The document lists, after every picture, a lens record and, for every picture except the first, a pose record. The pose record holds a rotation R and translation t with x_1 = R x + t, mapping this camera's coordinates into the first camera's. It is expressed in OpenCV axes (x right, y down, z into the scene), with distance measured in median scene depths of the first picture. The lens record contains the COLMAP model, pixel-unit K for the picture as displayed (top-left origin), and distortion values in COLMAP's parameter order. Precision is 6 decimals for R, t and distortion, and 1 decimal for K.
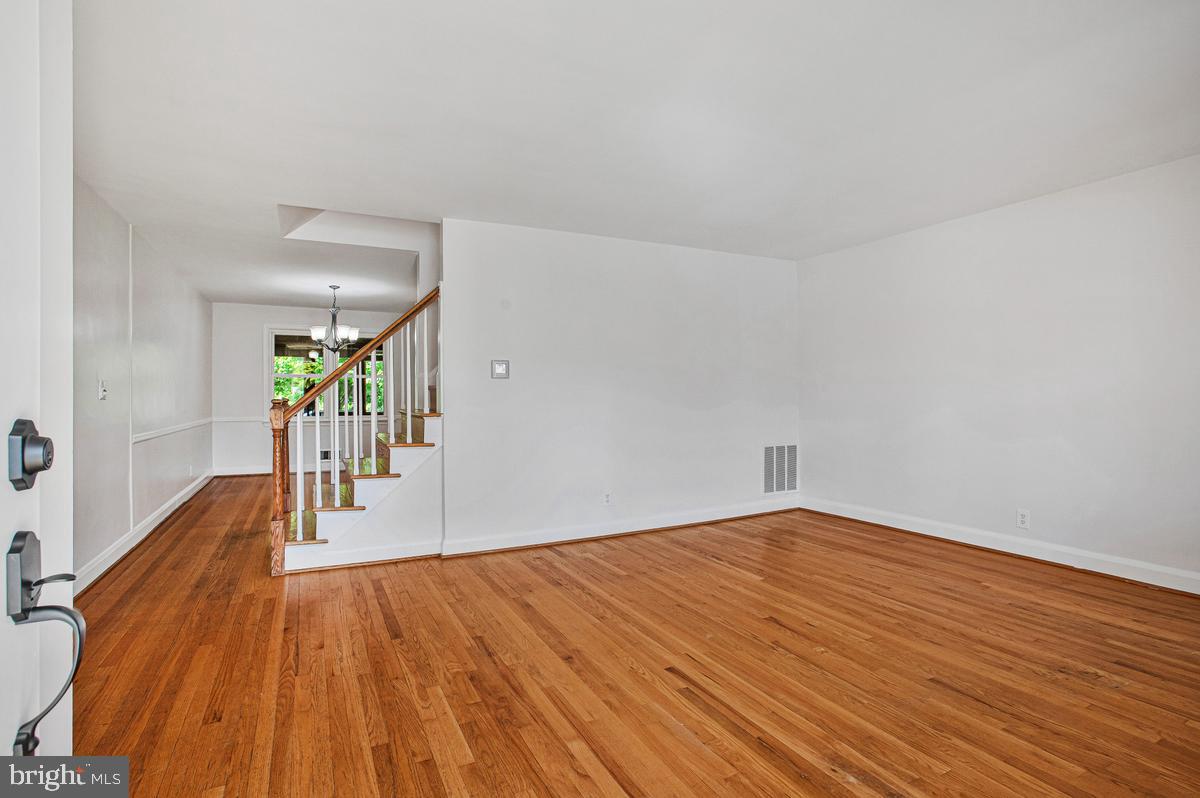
lens RADIAL K [[569.8, 0, 609.5], [0, 569.8, 397.7], [0, 0, 1]] dist [-0.036490, 0.007148]
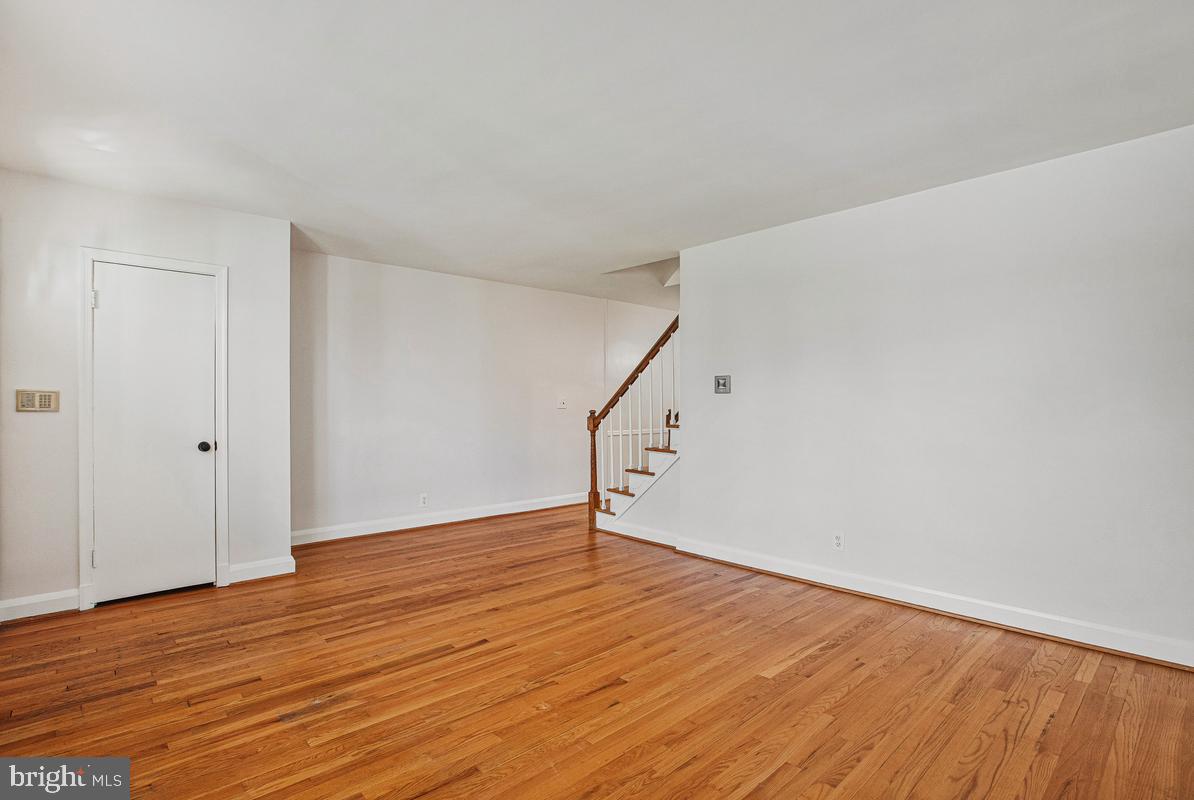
lens RADIAL K [[566.9, 0, 564.8], [0, 566.9, 399.7], [0, 0, 1]] dist [-0.036490, 0.007148]
pose [[0.243552, -0.001443, -0.969887, 1.043076], [-0.003775, 0.999990, -0.002435, -0.026463], [0.969880, 0.004254, 0.243544, 0.689068]]
